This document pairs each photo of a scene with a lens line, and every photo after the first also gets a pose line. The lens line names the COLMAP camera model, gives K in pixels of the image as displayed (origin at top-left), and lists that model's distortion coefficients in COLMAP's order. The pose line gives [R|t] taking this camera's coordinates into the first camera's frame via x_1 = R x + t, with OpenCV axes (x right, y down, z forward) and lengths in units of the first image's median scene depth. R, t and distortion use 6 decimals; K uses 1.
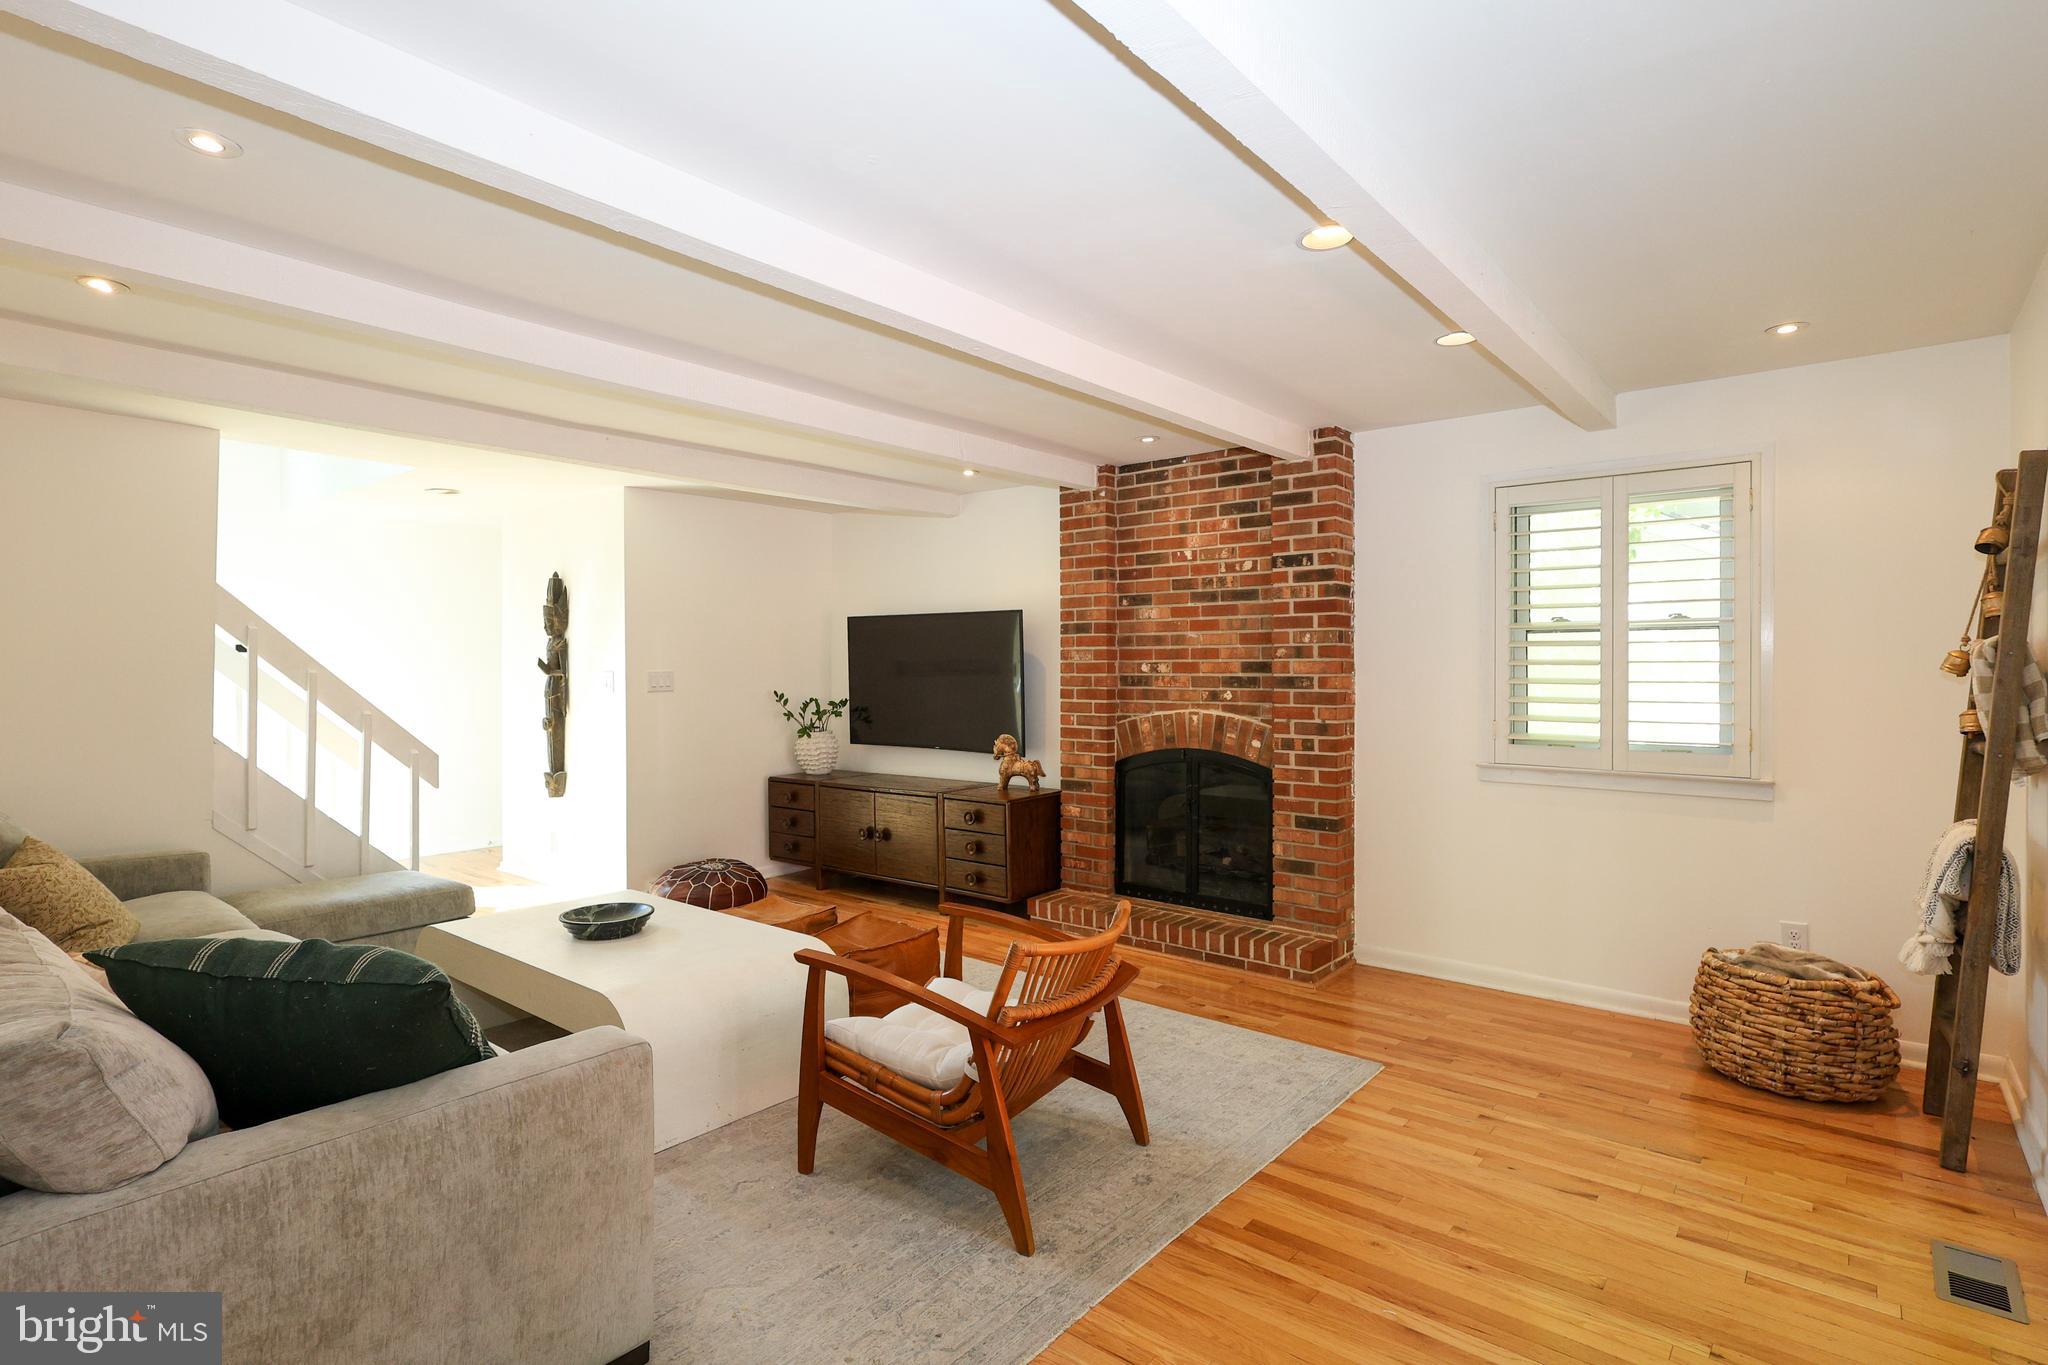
lens RADIAL K [[956.7, 0, 1026.1], [0, 956.7, 668.8], [0, 0, 1]] dist [0.001921, 0.000048]
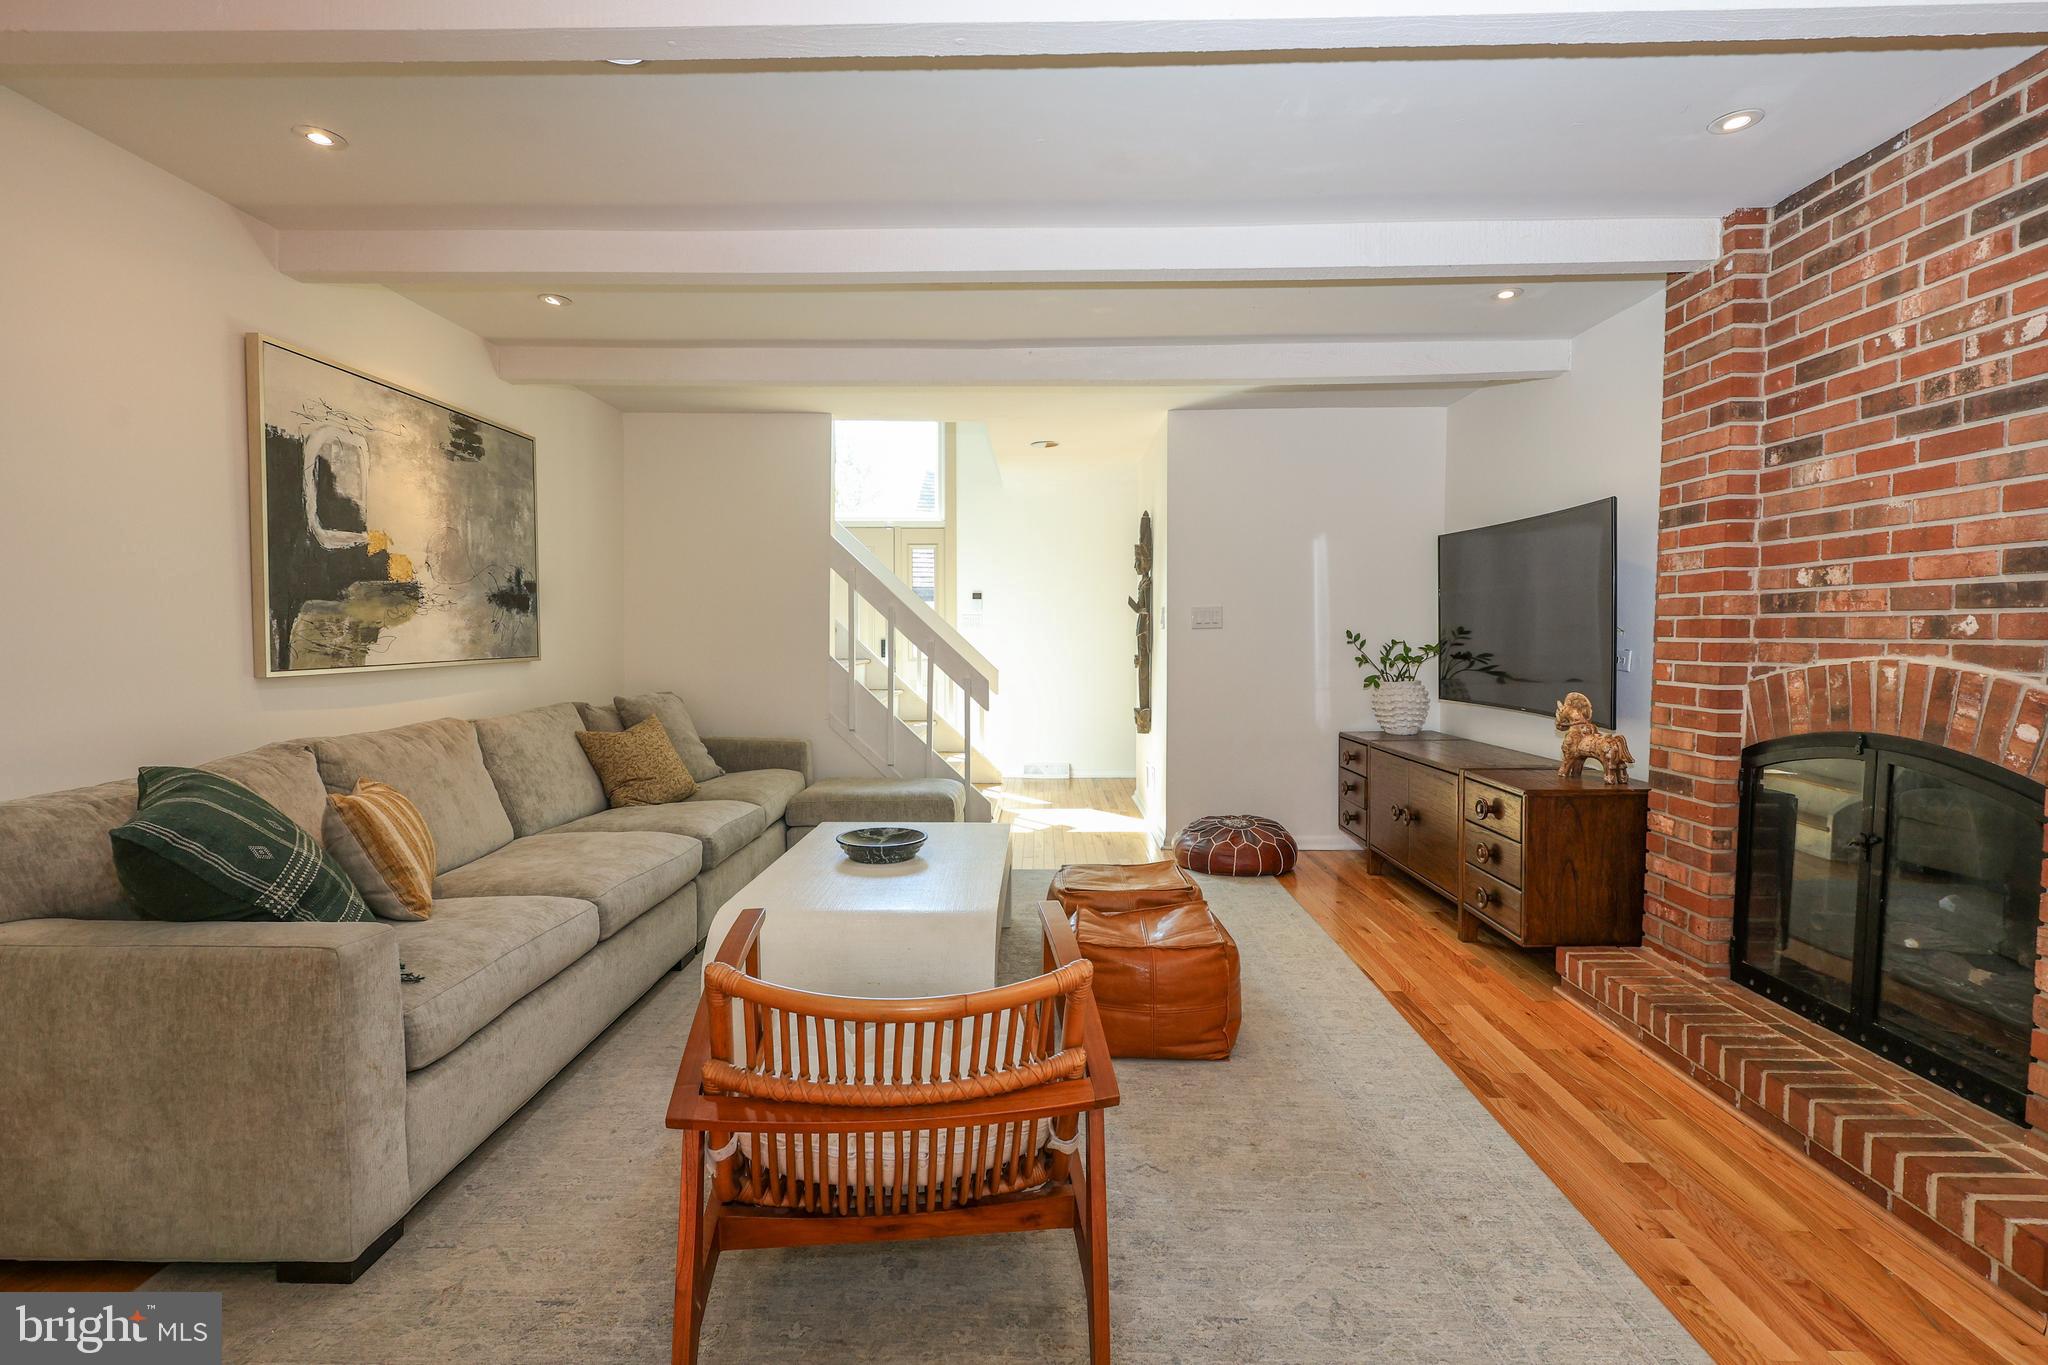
lens RADIAL K [[940.7, 0, 1018.7], [0, 940.7, 680.8], [0, 0, 1]] dist [0.000263, -0.000699]
pose [[0.640654, 0.045636, -0.766472, 0.244135], [-0.003412, 0.998392, 0.056593, 0.027795], [0.767822, -0.033641, 0.639779, 0.324655]]
